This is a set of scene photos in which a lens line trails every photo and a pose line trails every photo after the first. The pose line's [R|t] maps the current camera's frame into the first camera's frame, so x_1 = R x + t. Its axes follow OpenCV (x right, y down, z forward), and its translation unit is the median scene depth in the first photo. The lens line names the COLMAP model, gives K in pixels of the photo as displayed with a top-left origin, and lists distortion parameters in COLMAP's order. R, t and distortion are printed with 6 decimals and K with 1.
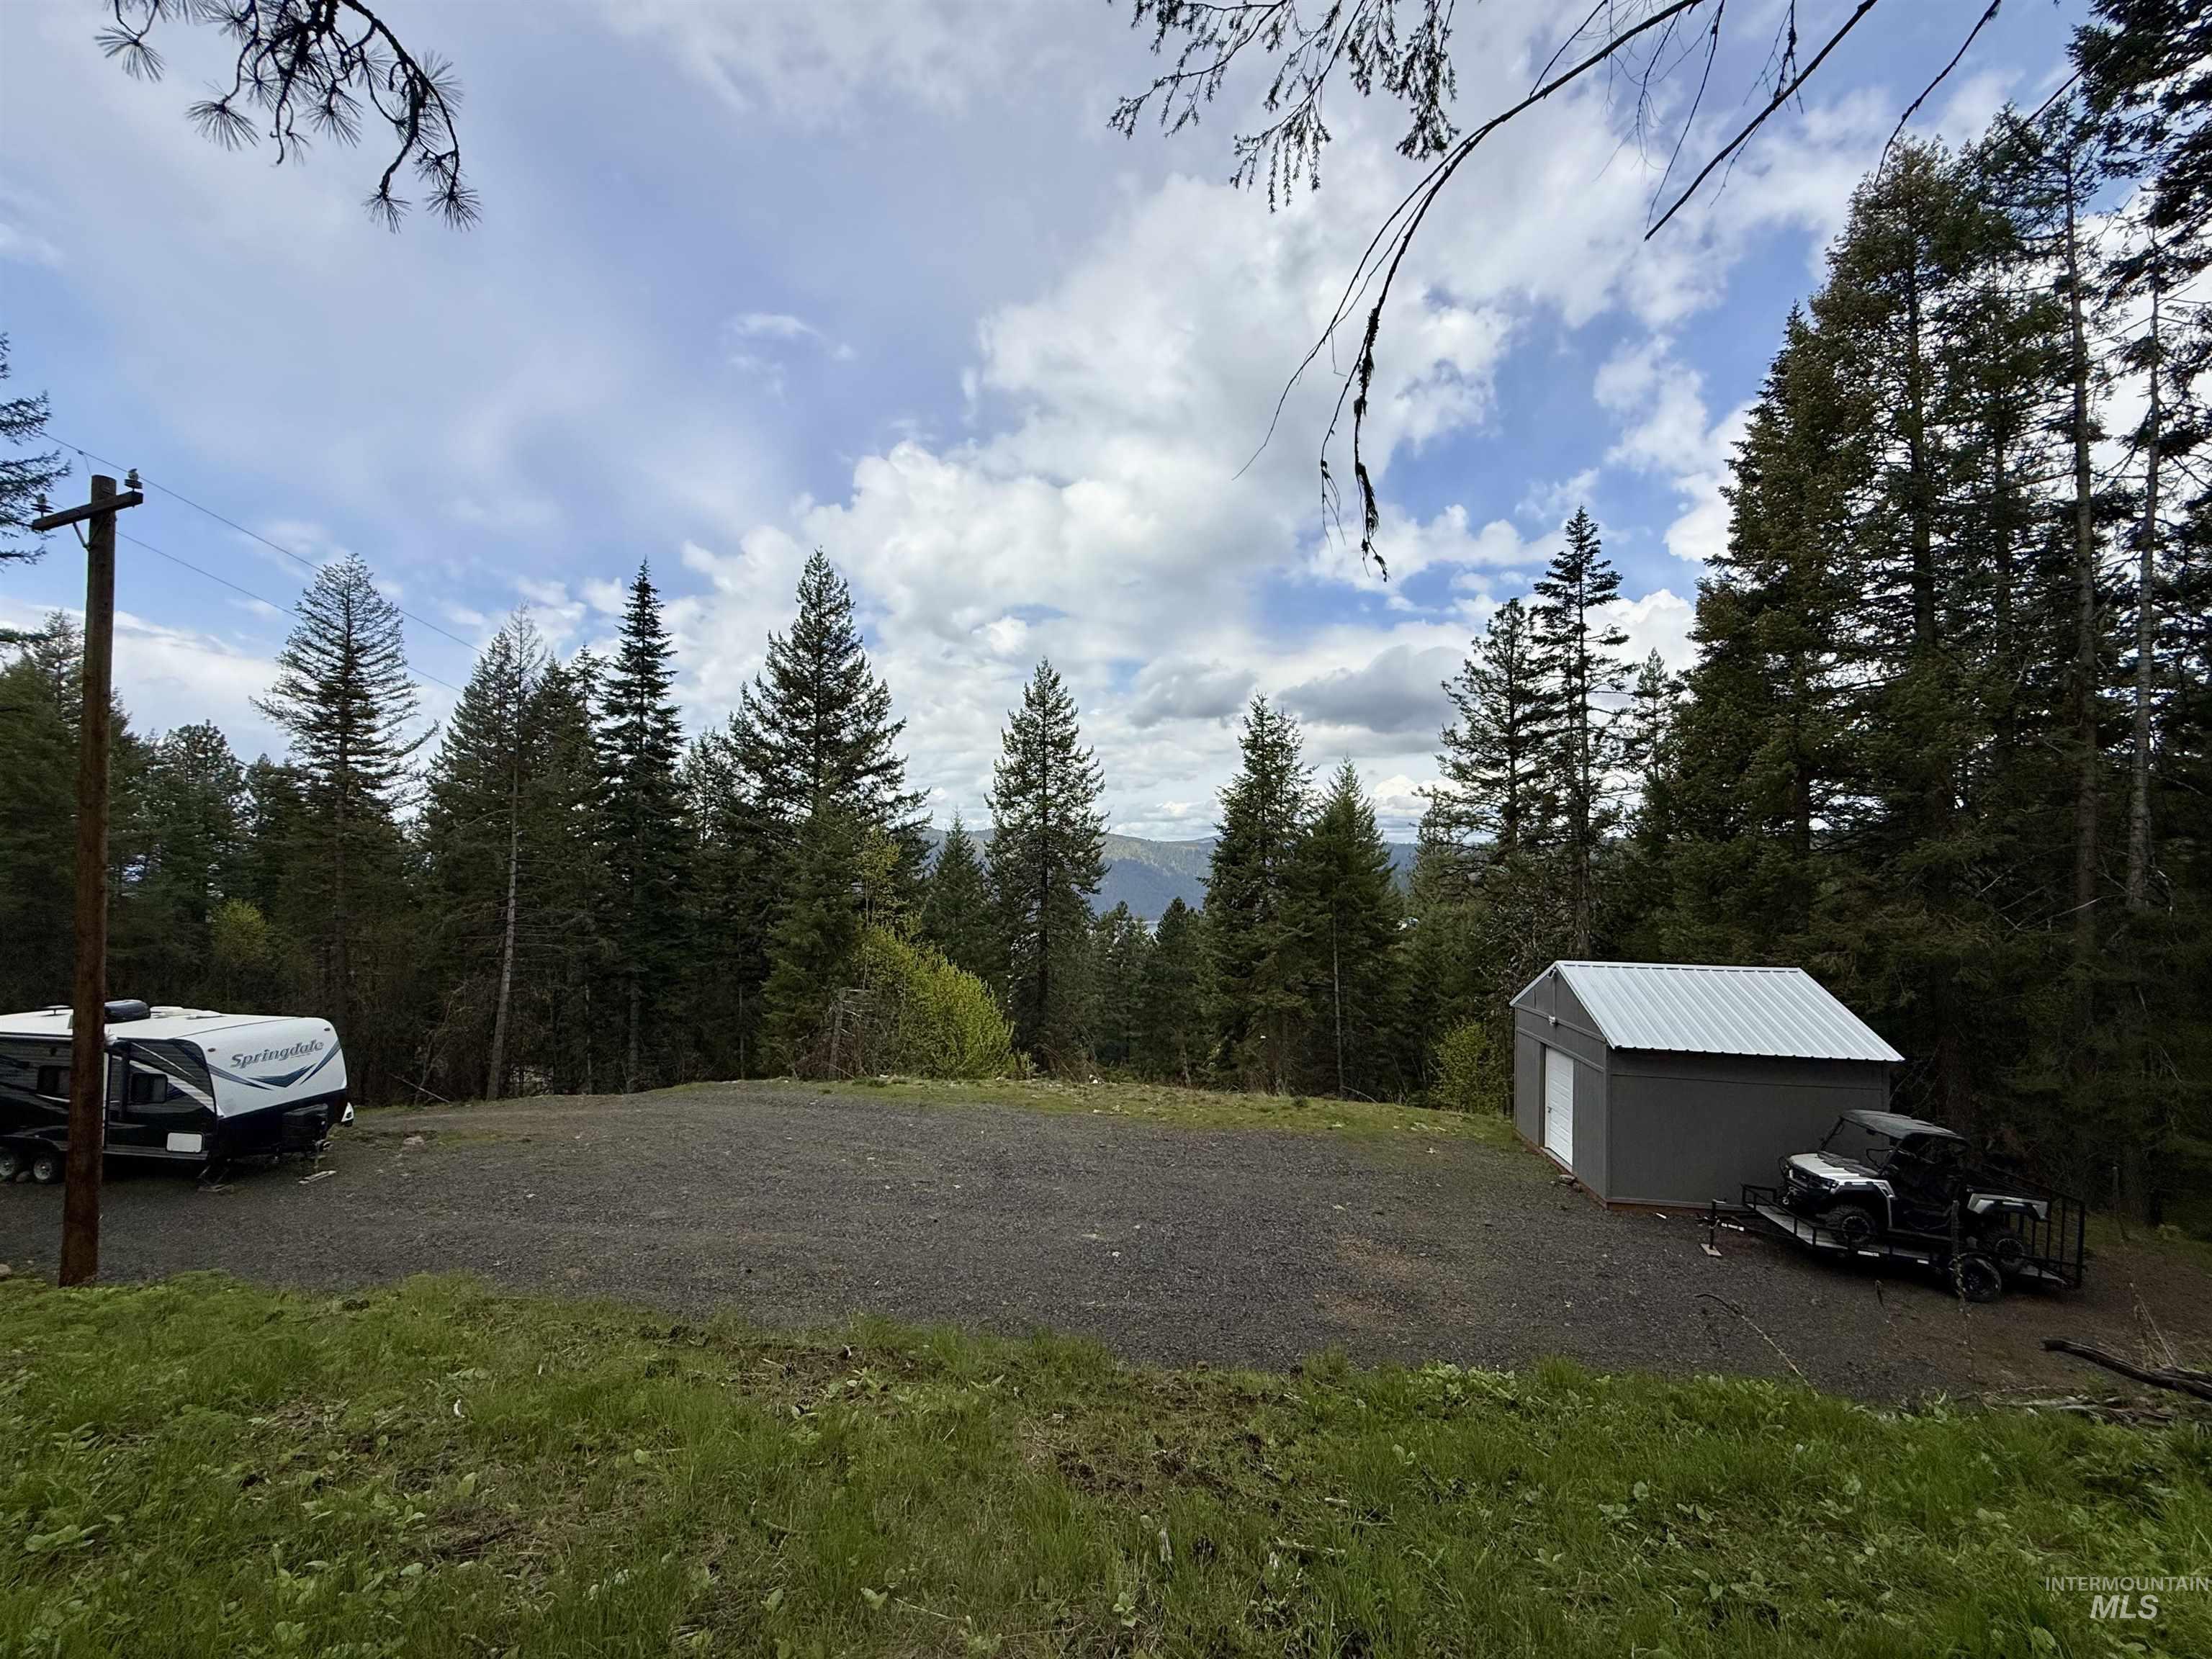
lens RADIAL K [[882.5, 0, 1104.6], [0, 882.5, 834.5], [0, 0, 1]] dist [-0.000532, 0.000258]
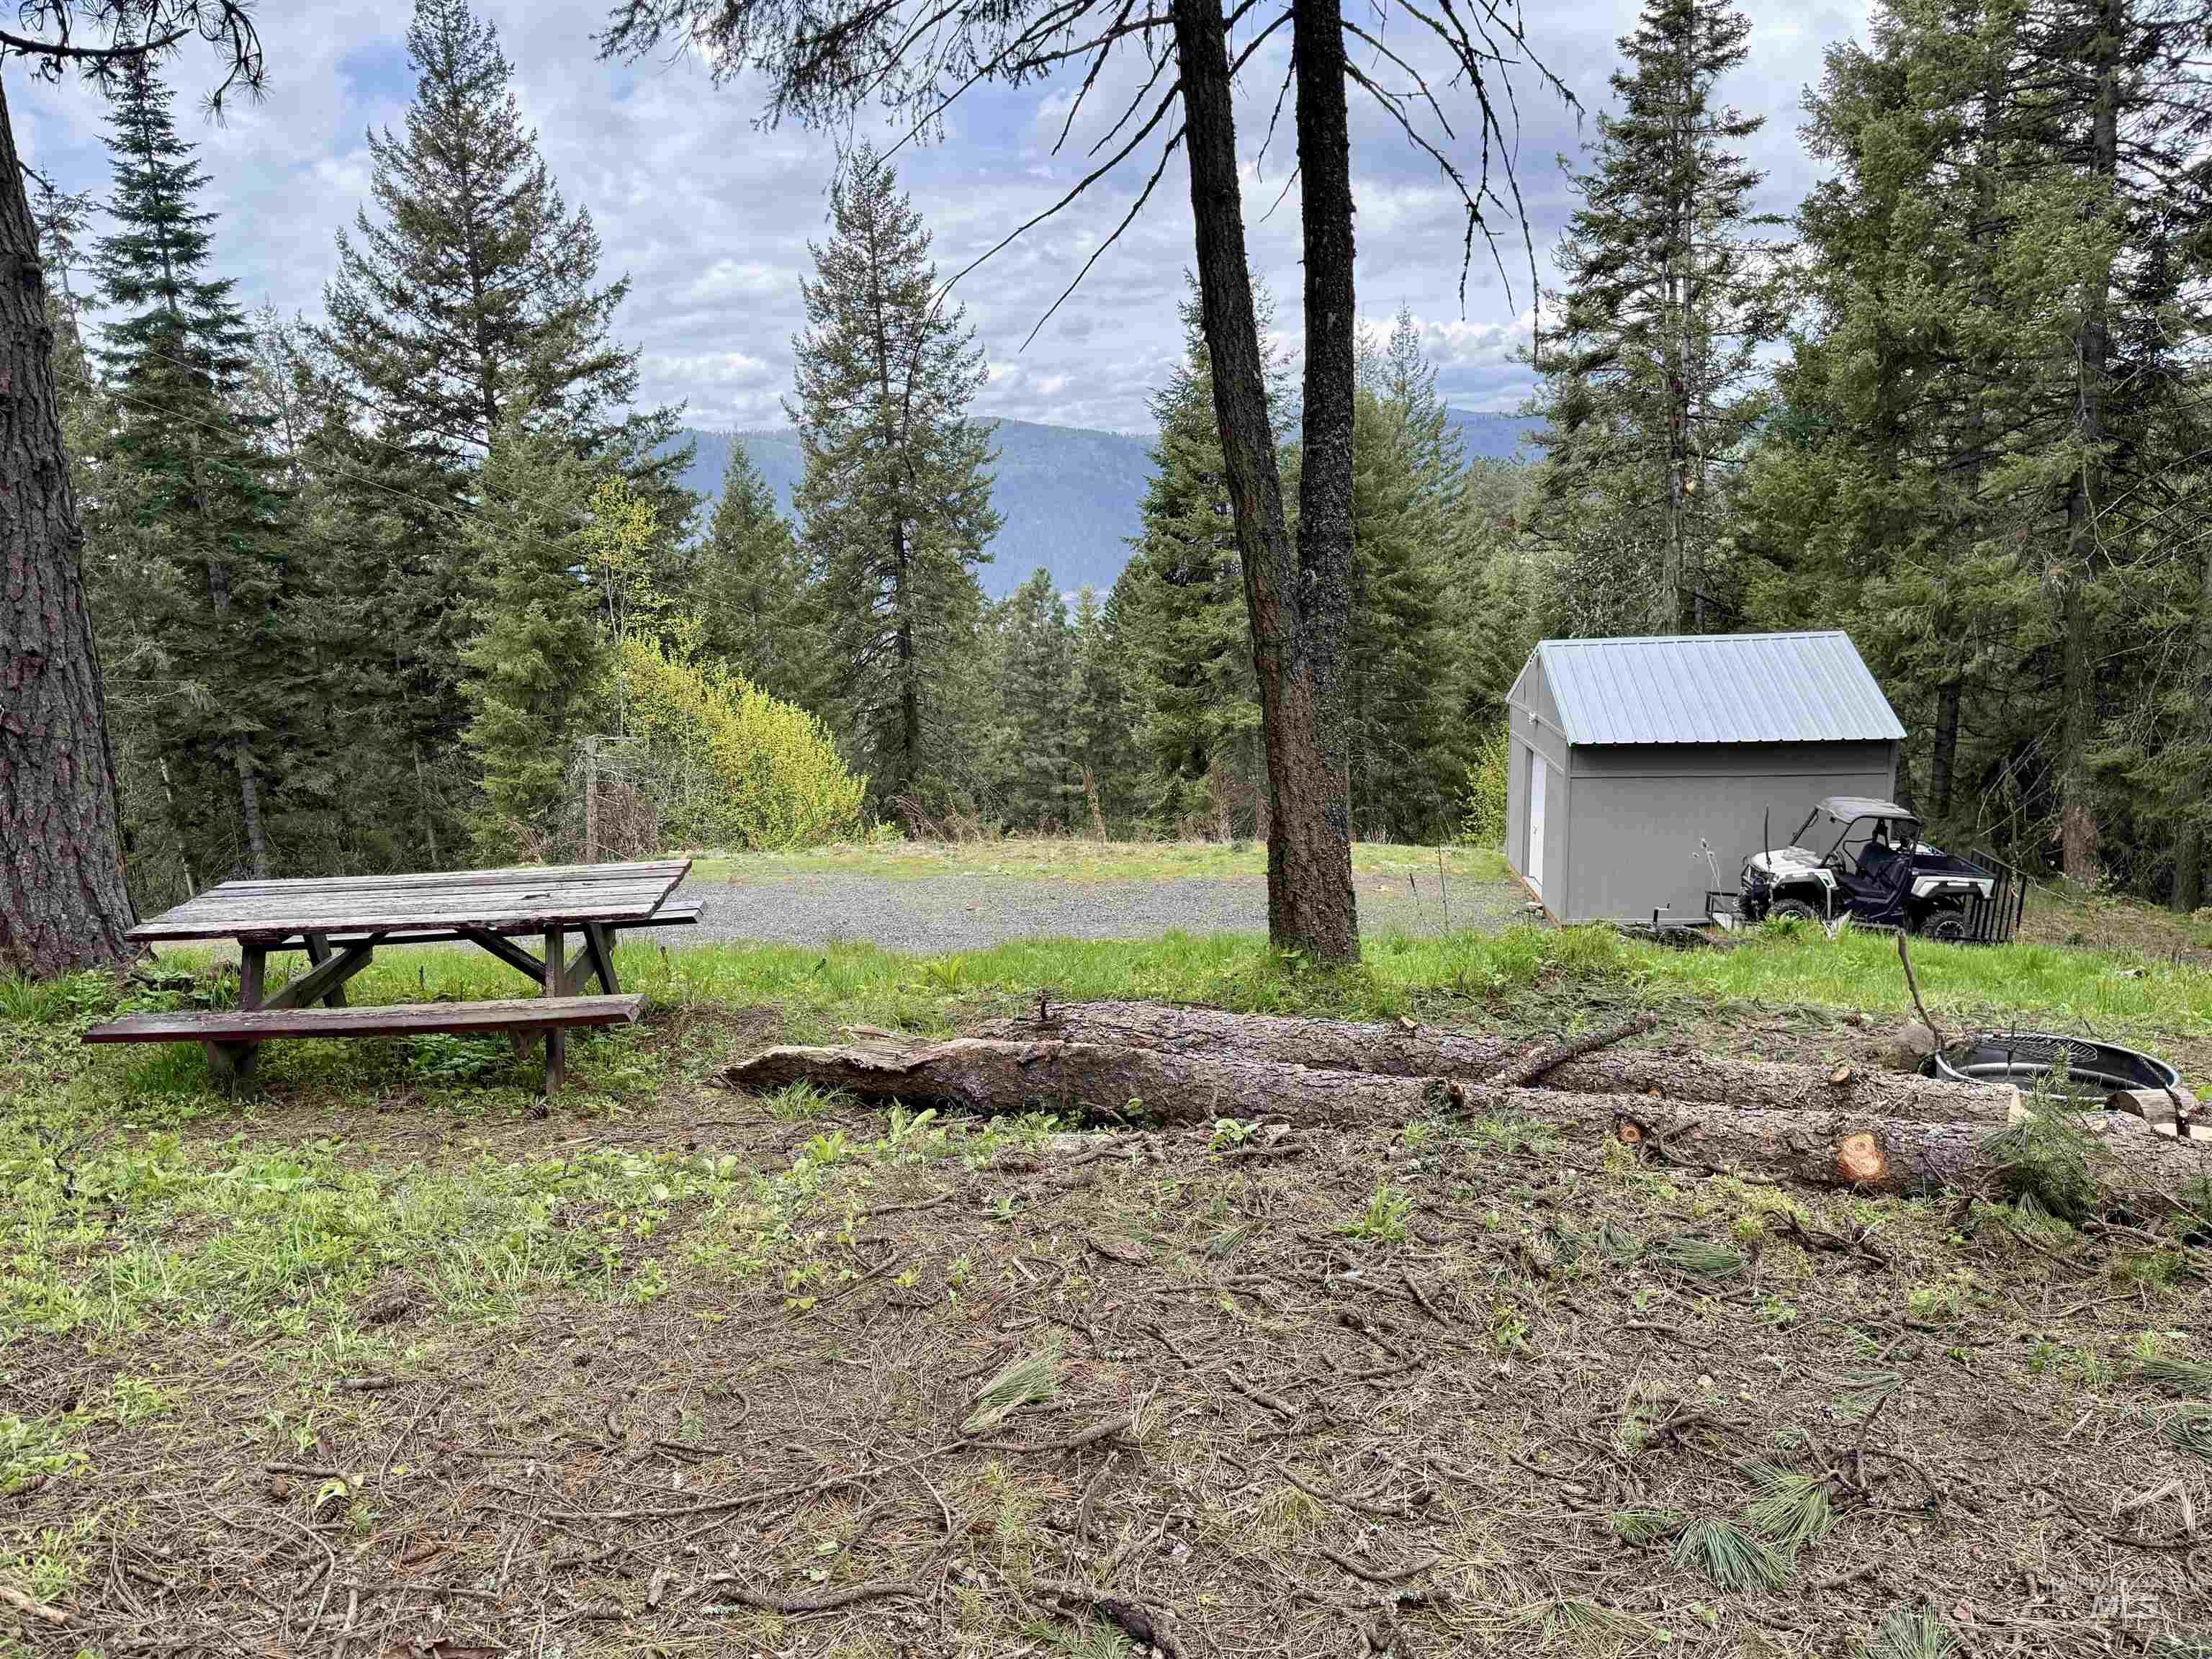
lens RADIAL K [[1651.1, 0, 1111.9], [0, 1651.1, 837.7], [0, 0, 1]] dist [0.079052, -0.096000]
pose [[0.997568, -0.061019, 0.033676, 0.036039], [0.051029, 0.968585, 0.243391, -0.028202], [-0.047470, -0.241081, 0.969343, -0.193750]]
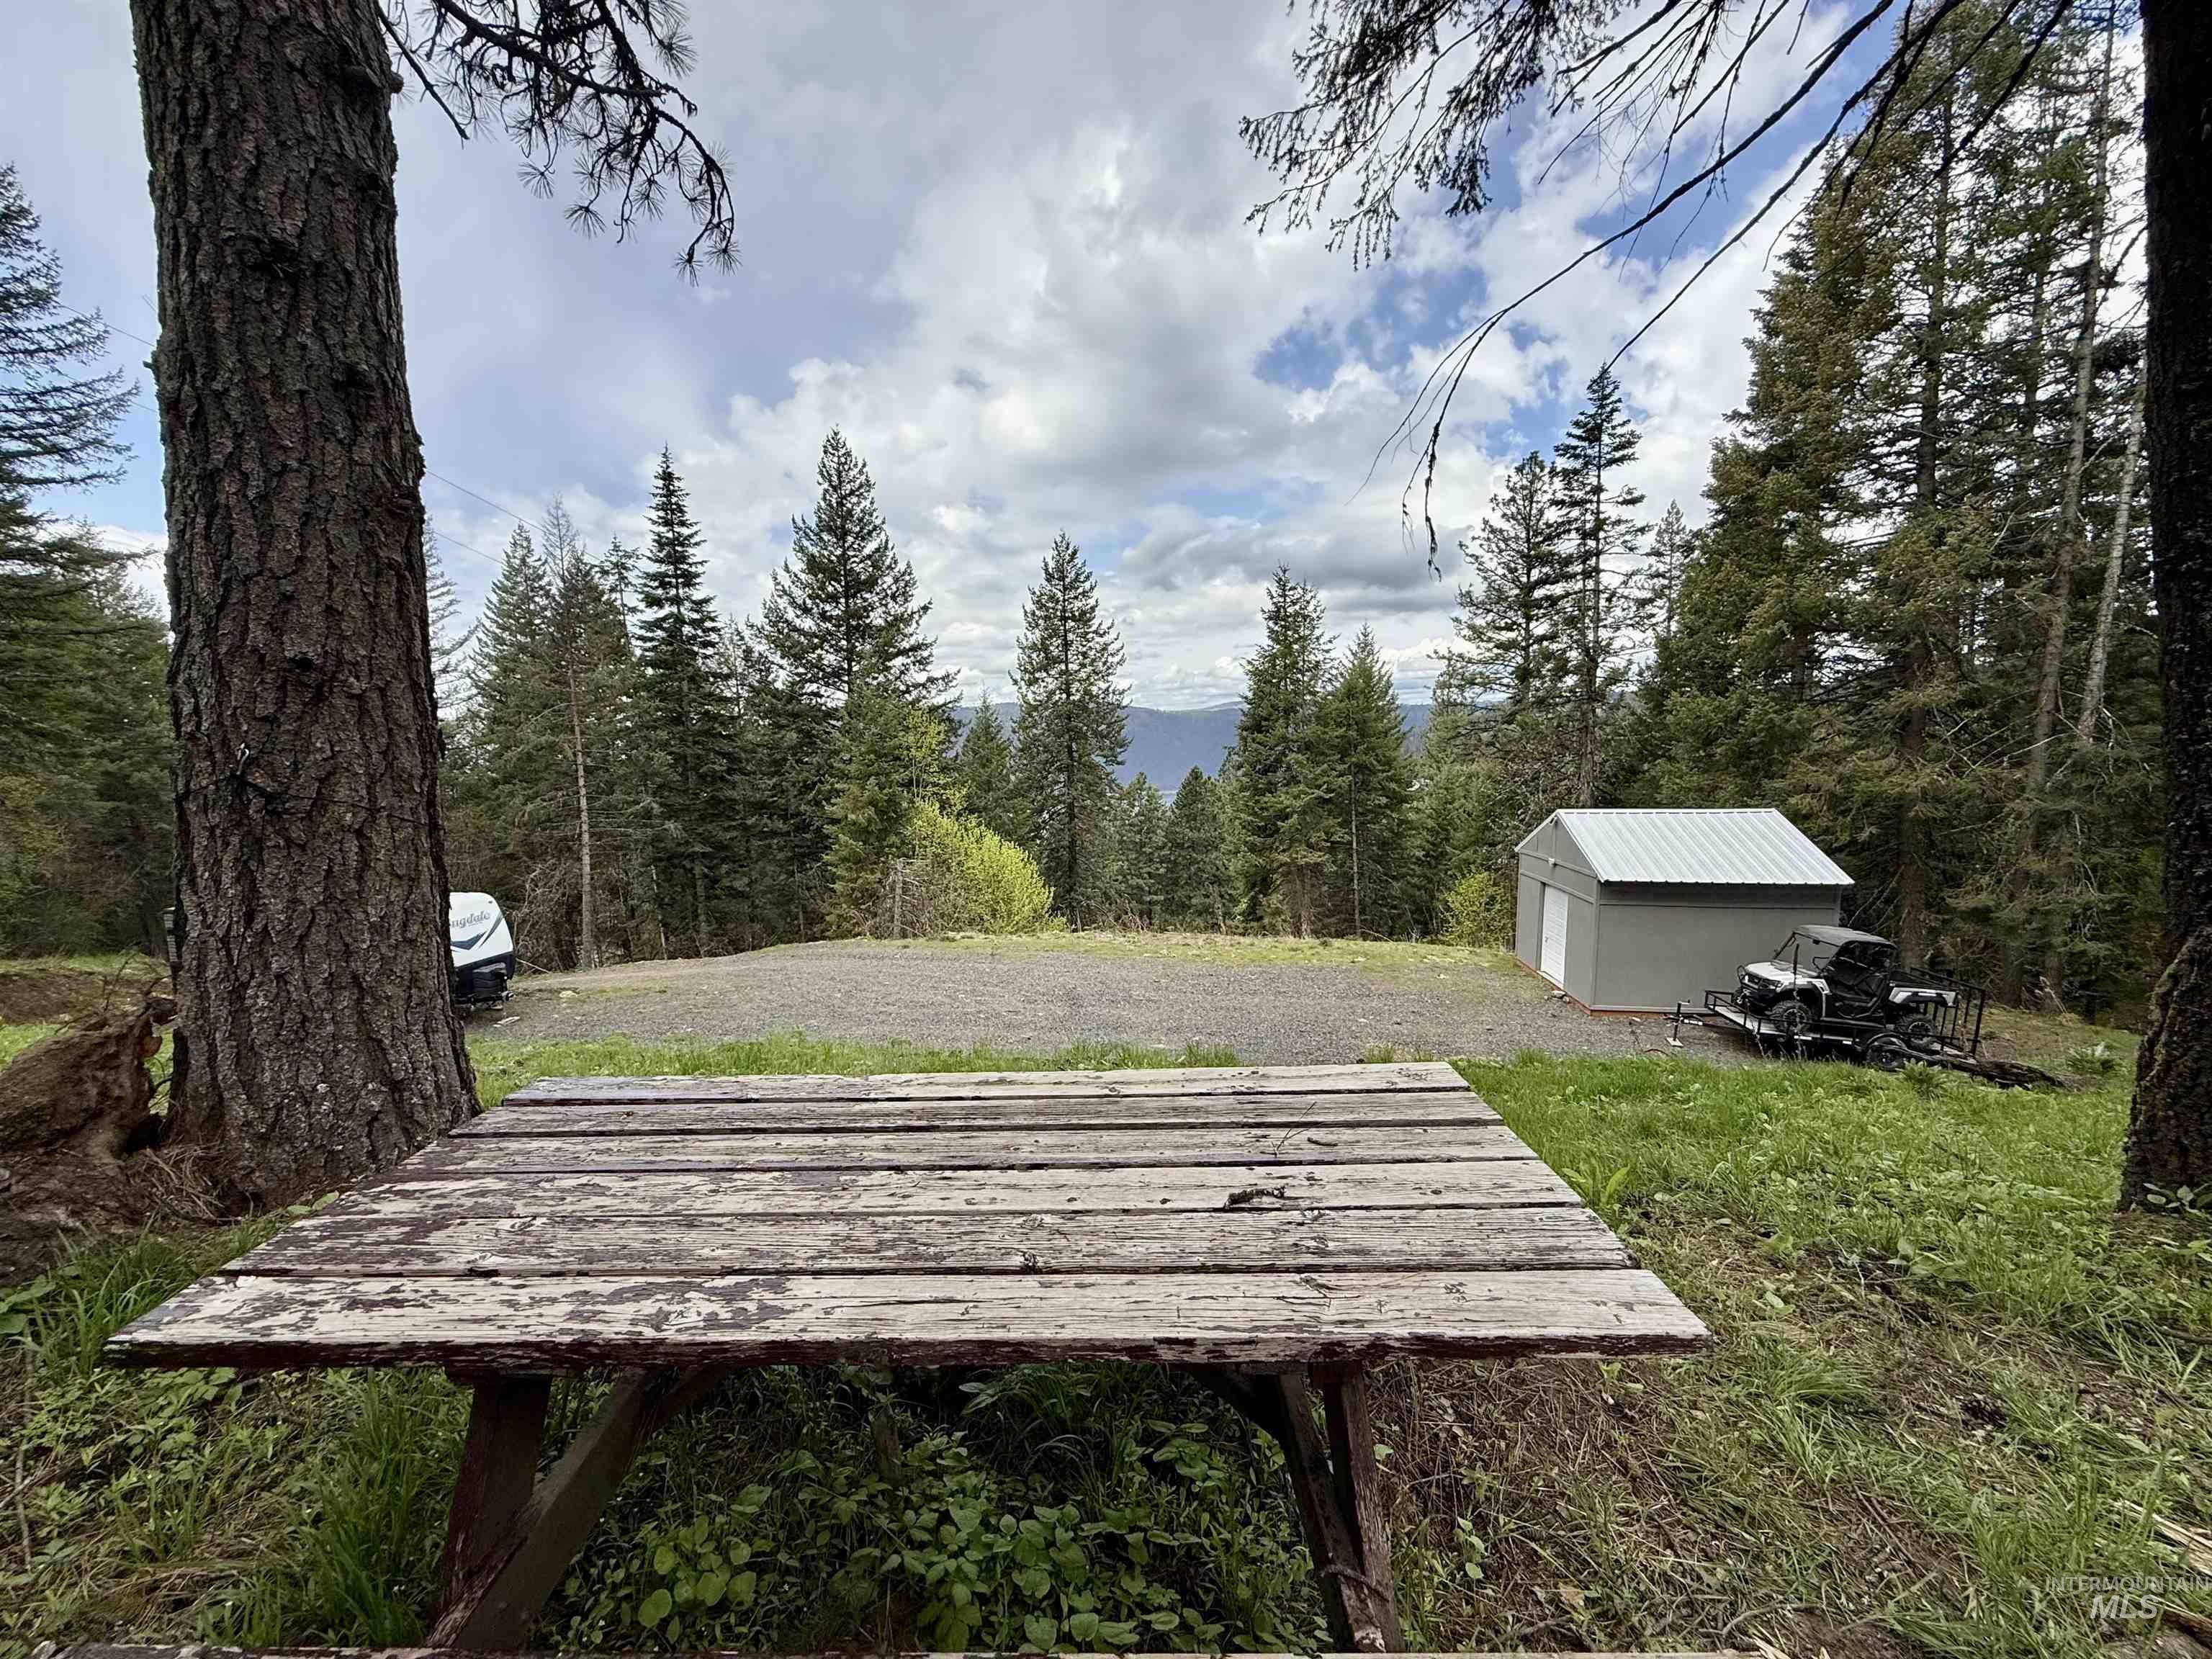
lens RADIAL K [[881.0, 0, 1105.3], [0, 881.0, 837.1], [0, 0, 1]] dist [-0.000134, -0.000121]
pose [[0.999397, -0.032027, -0.013417, -0.022445], [0.033653, 0.988582, 0.146876, -0.002903], [0.008560, -0.147239, 0.989064, -0.054101]]
